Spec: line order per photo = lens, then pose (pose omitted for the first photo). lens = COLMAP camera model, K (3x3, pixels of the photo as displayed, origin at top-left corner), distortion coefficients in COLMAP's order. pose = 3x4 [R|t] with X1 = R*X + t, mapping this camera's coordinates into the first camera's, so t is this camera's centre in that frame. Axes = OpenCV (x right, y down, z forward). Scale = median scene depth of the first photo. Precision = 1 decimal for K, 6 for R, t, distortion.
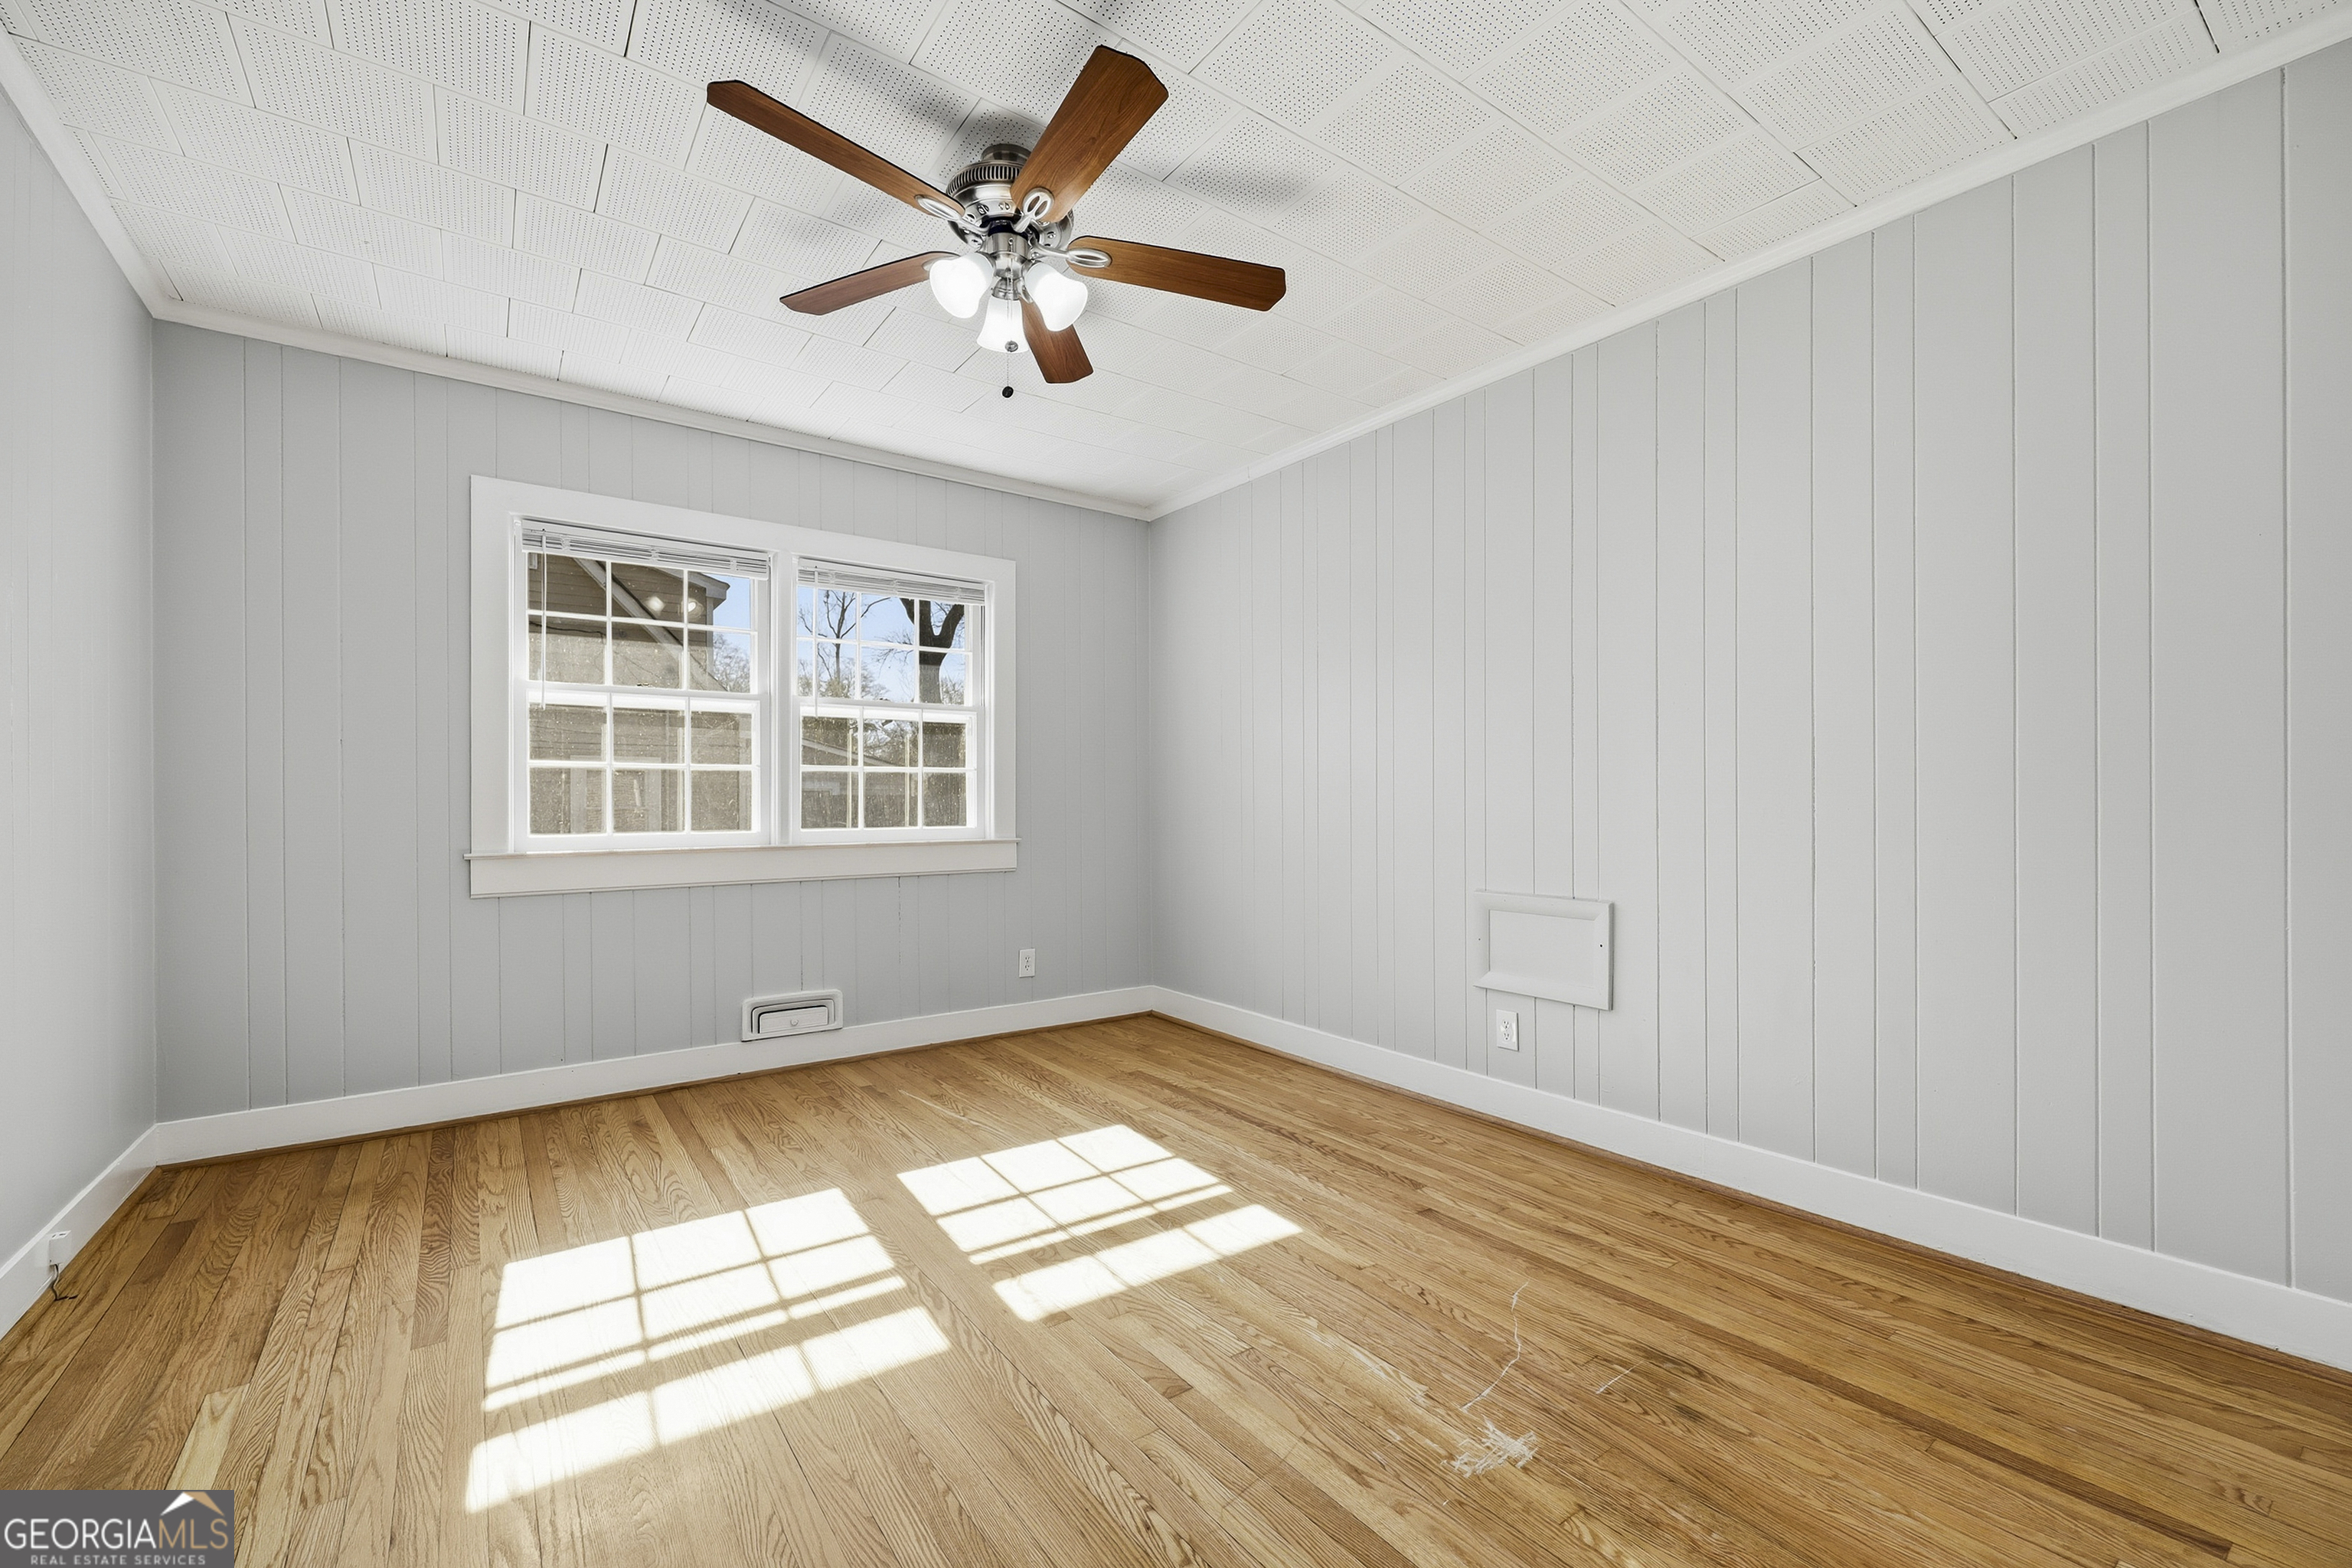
lens RADIAL K [[959.1, 0, 1168.6], [0, 959.1, 802.0], [0, 0, 1]] dist [0.000190, -0.000818]
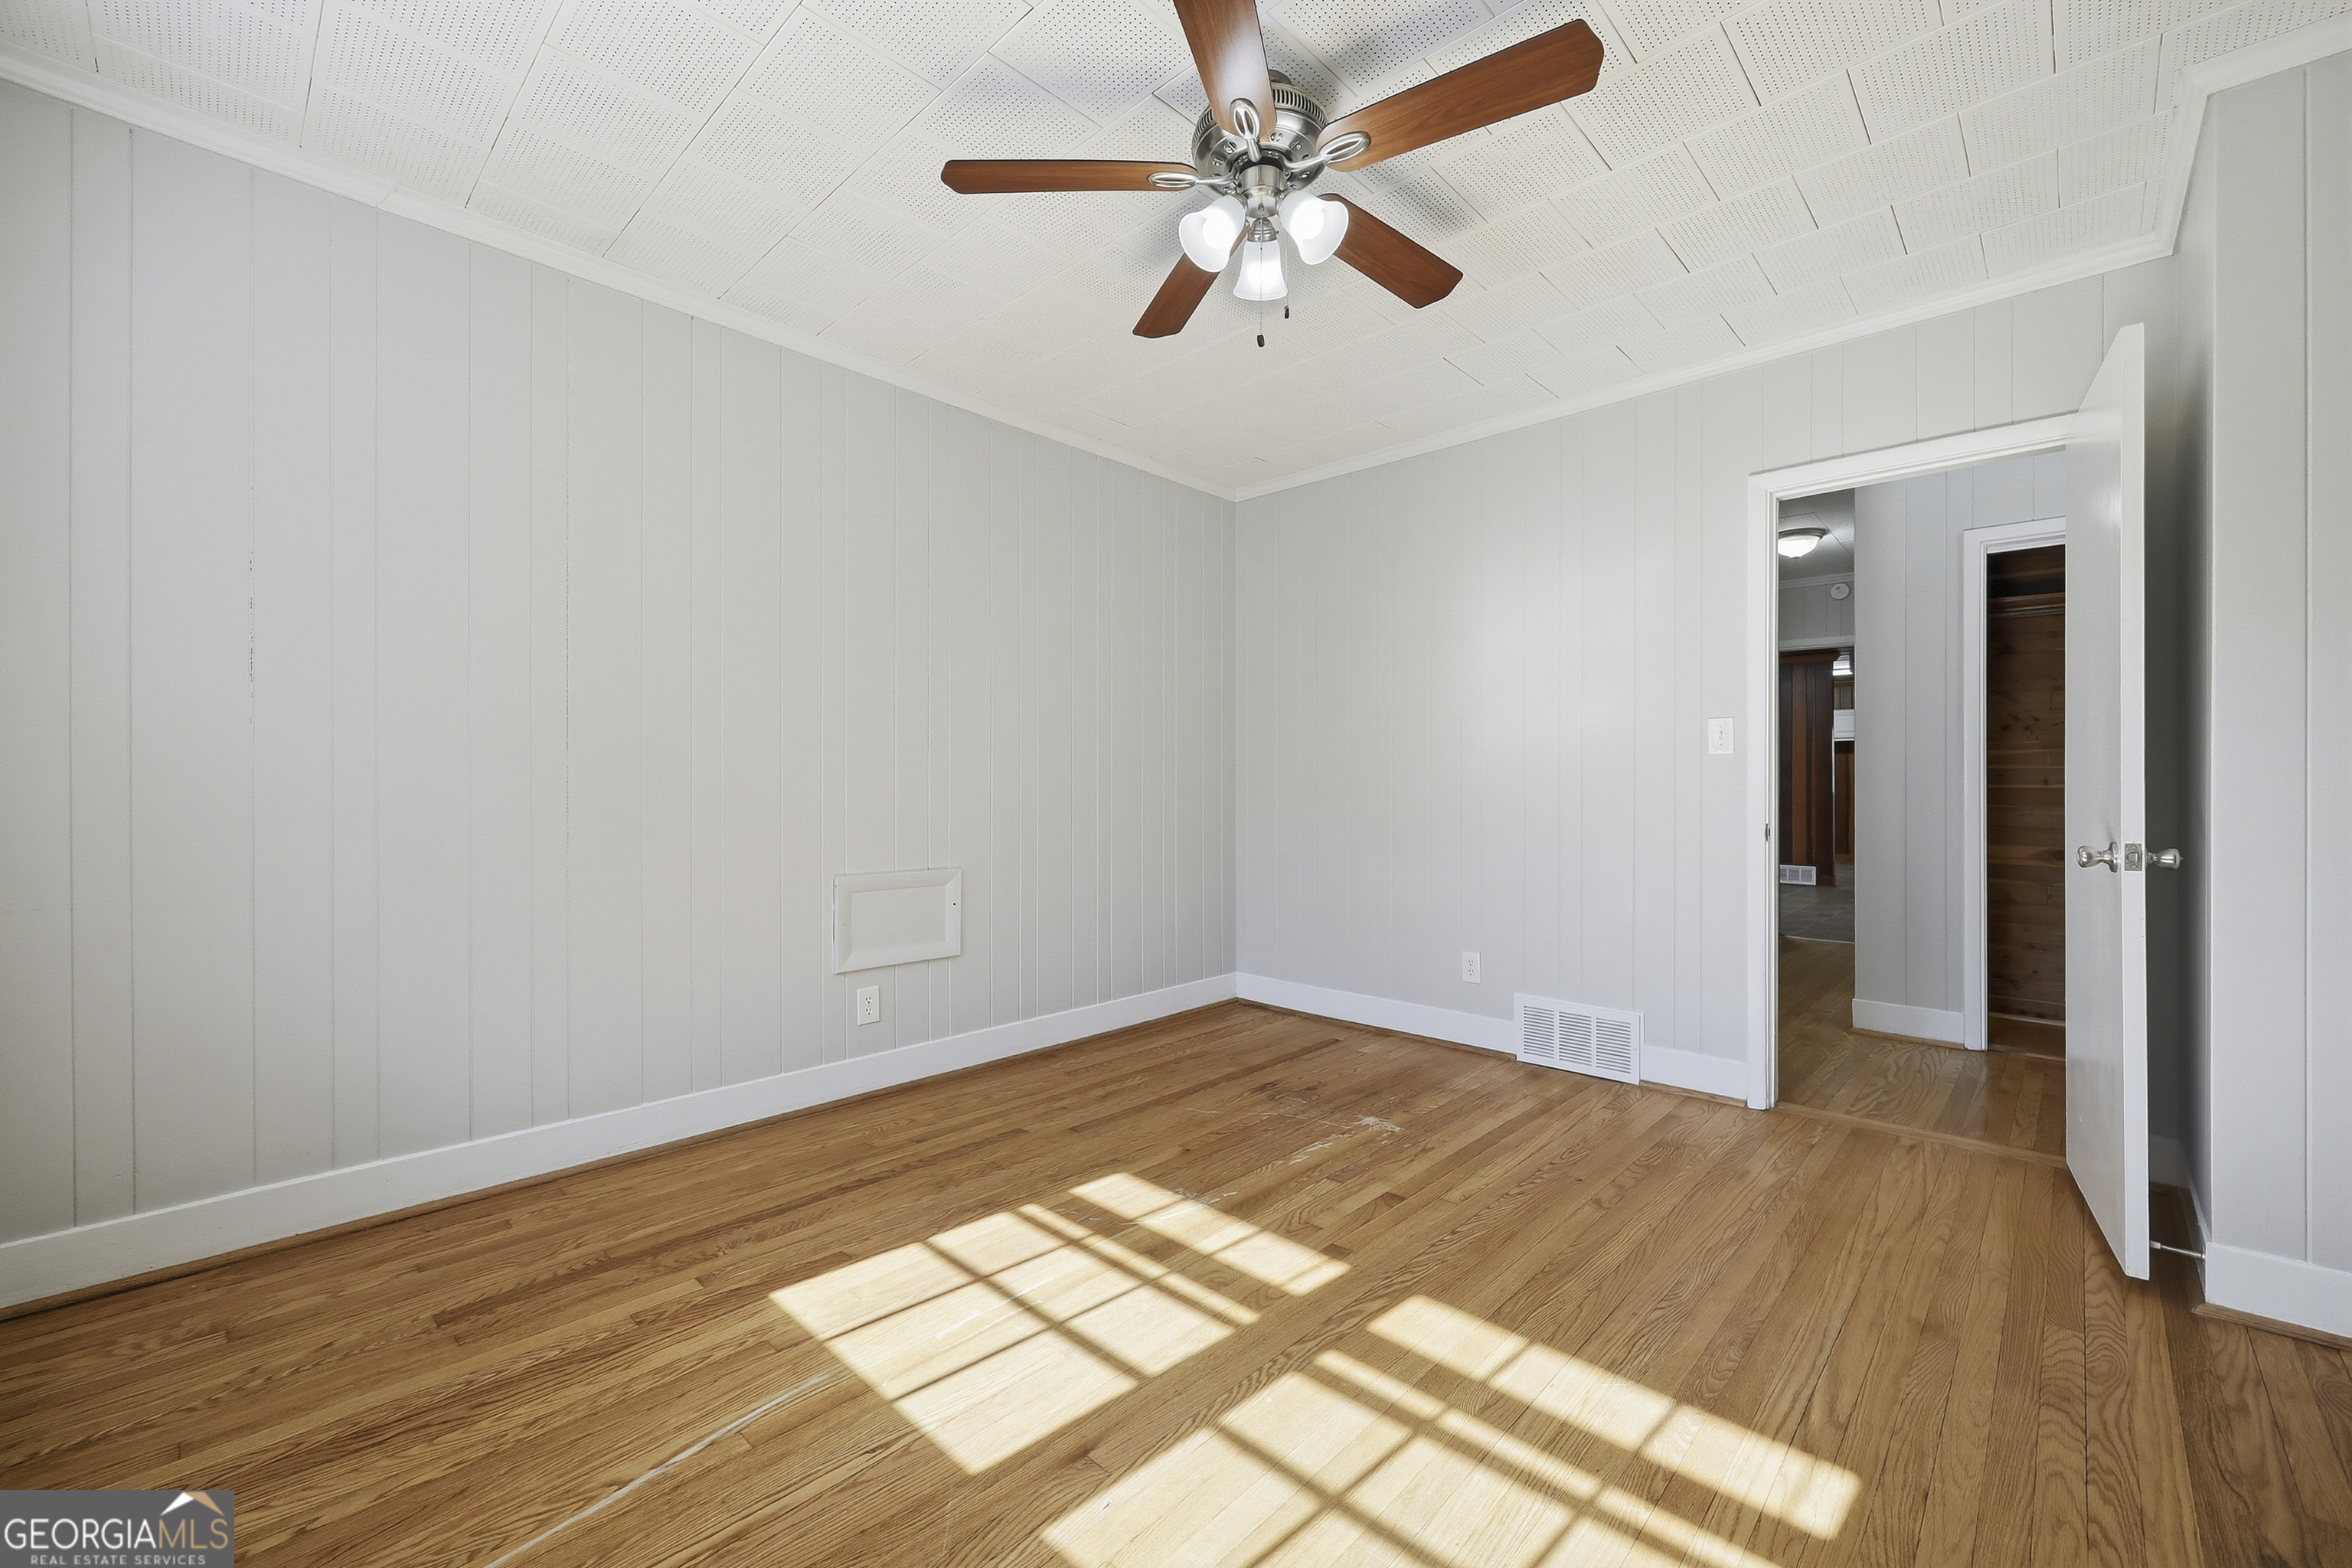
lens RADIAL K [[959.1, 0, 1169.5], [0, 959.1, 792.7], [0, 0, 1]] dist [0.000190, -0.000818]
pose [[-0.176811, -0.004461, 0.984235, -0.921529], [-0.000065, 0.999990, 0.004521, 0.002772], [-0.984245, 0.000735, -0.176809, 1.092077]]
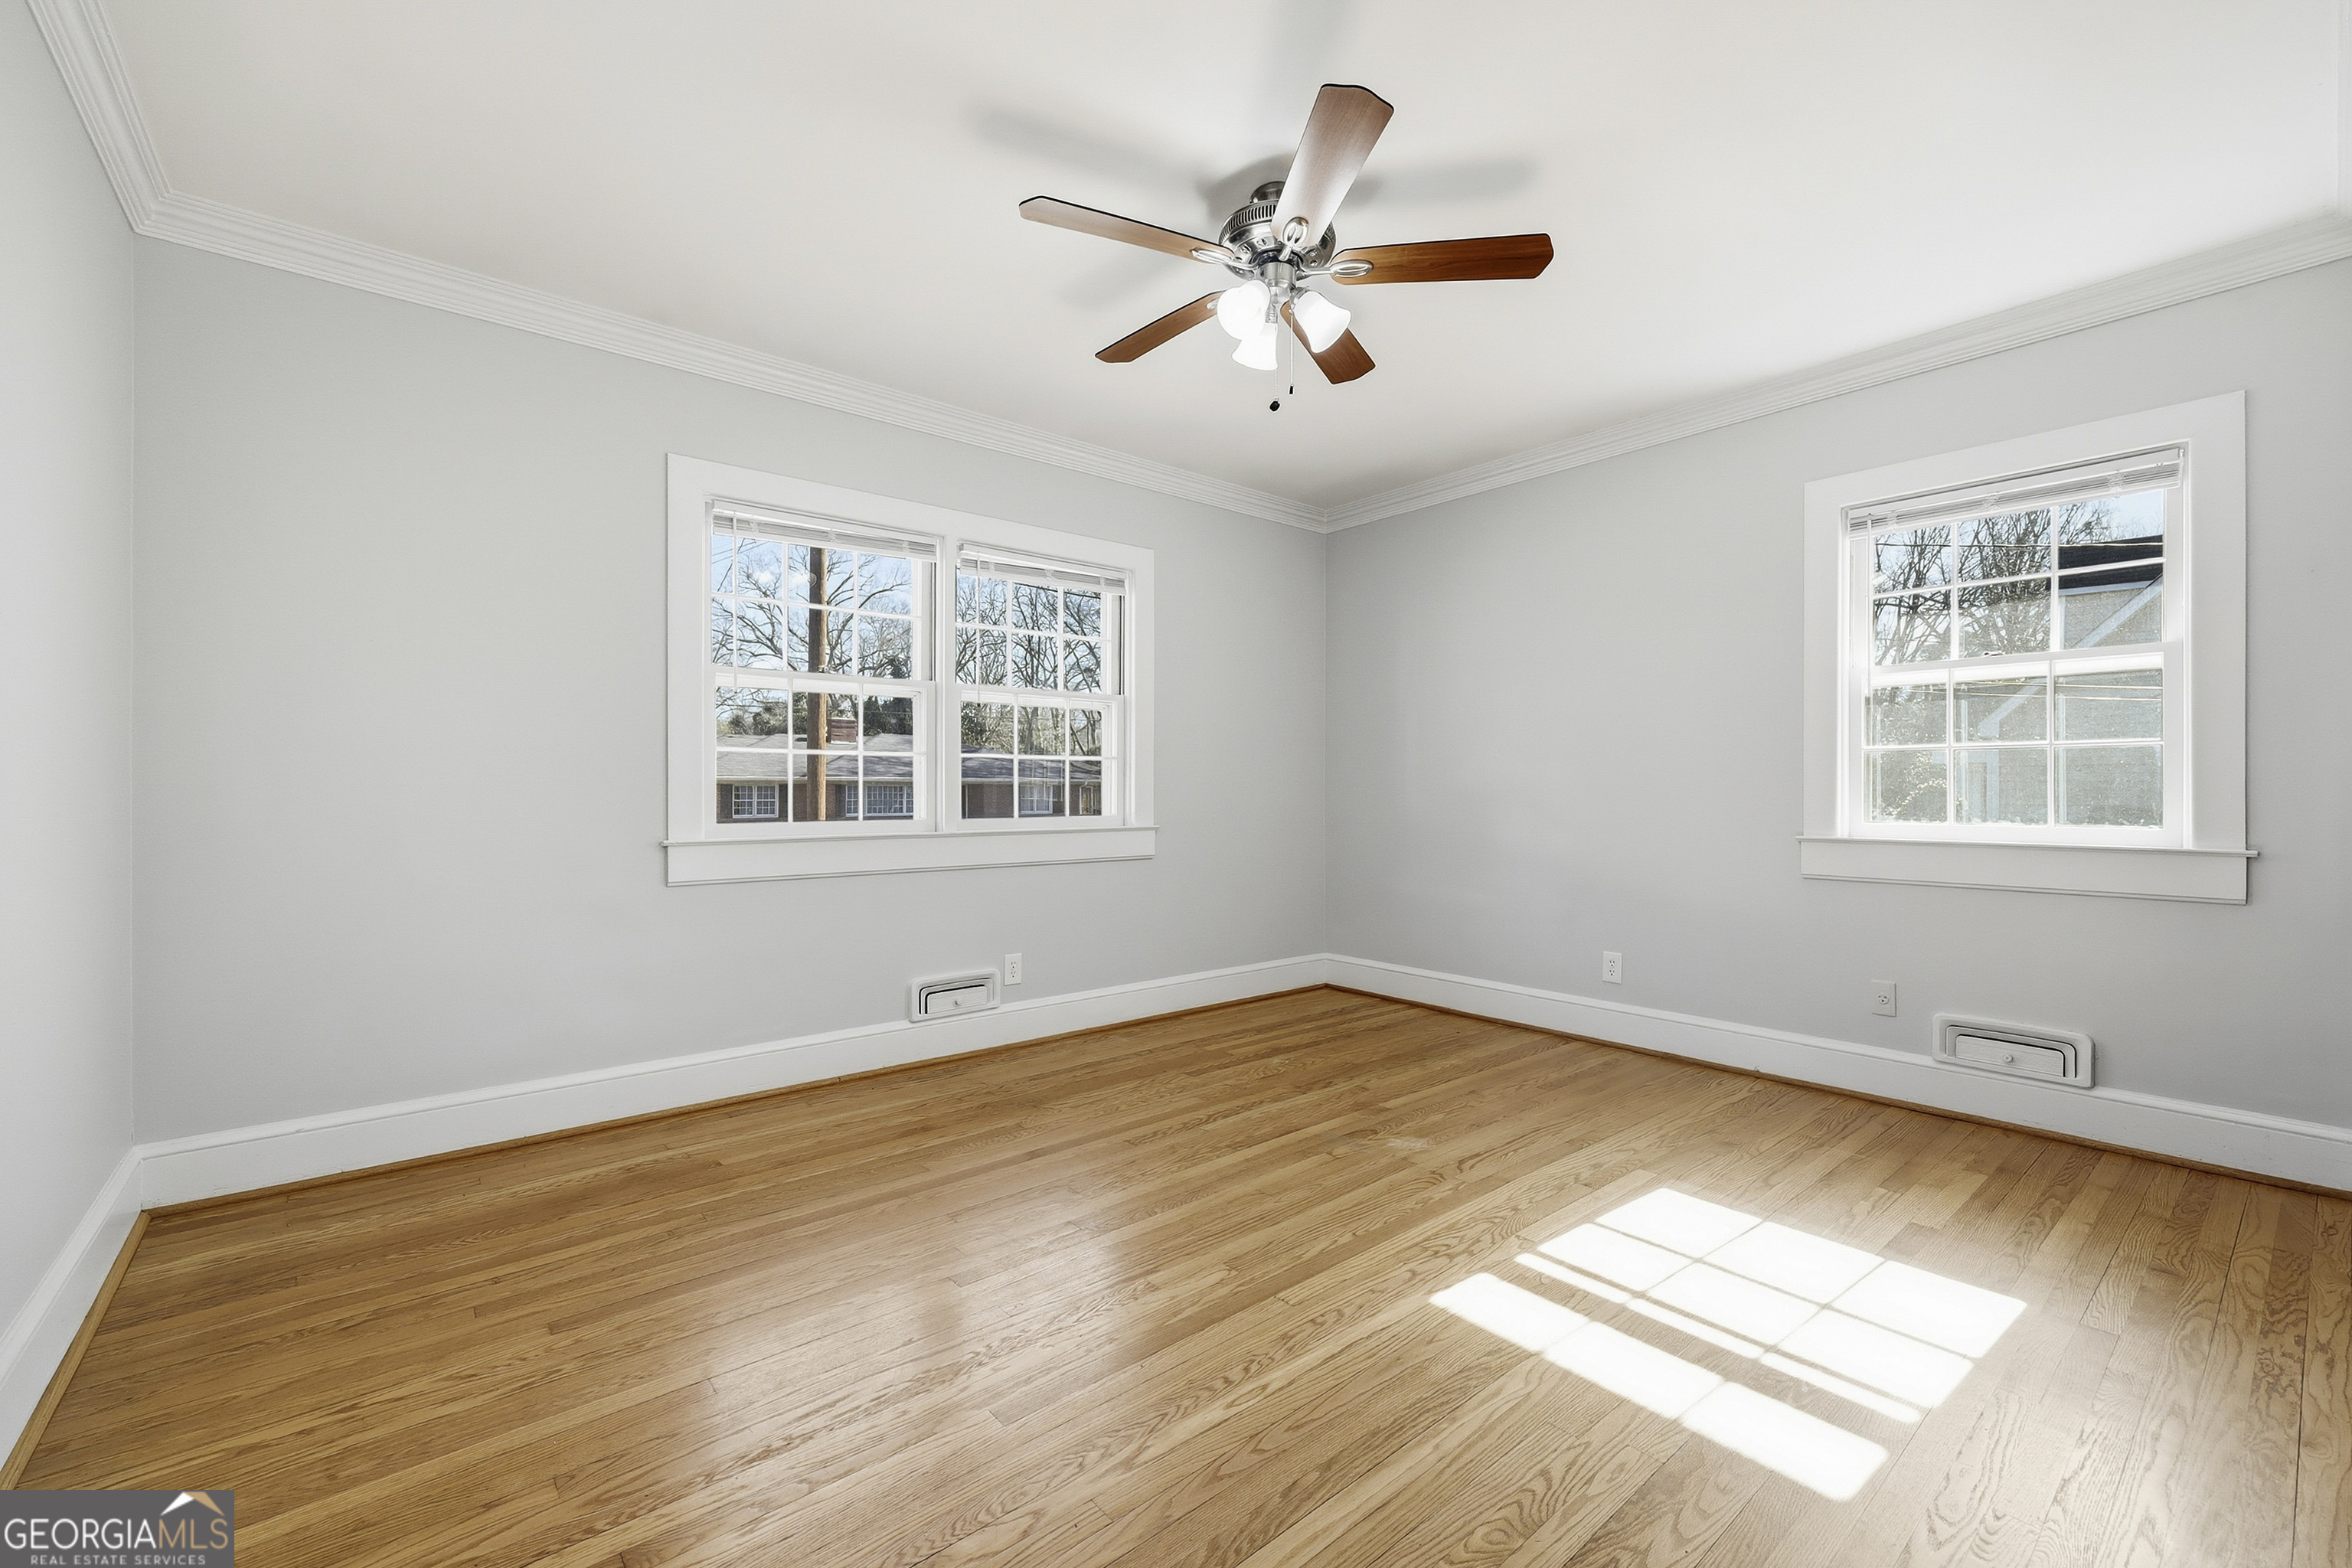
lens RADIAL K [[959.1, 0, 1211.9], [0, 959.1, 774.0], [0, 0, 1]] dist [0.000190, -0.000818]
pose [[0.072048, -0.014547, -0.997295, 0.380918], [0.003971, 0.999890, -0.014298, -0.004090], [0.997393, -0.002930, 0.072098, 0.337823]]
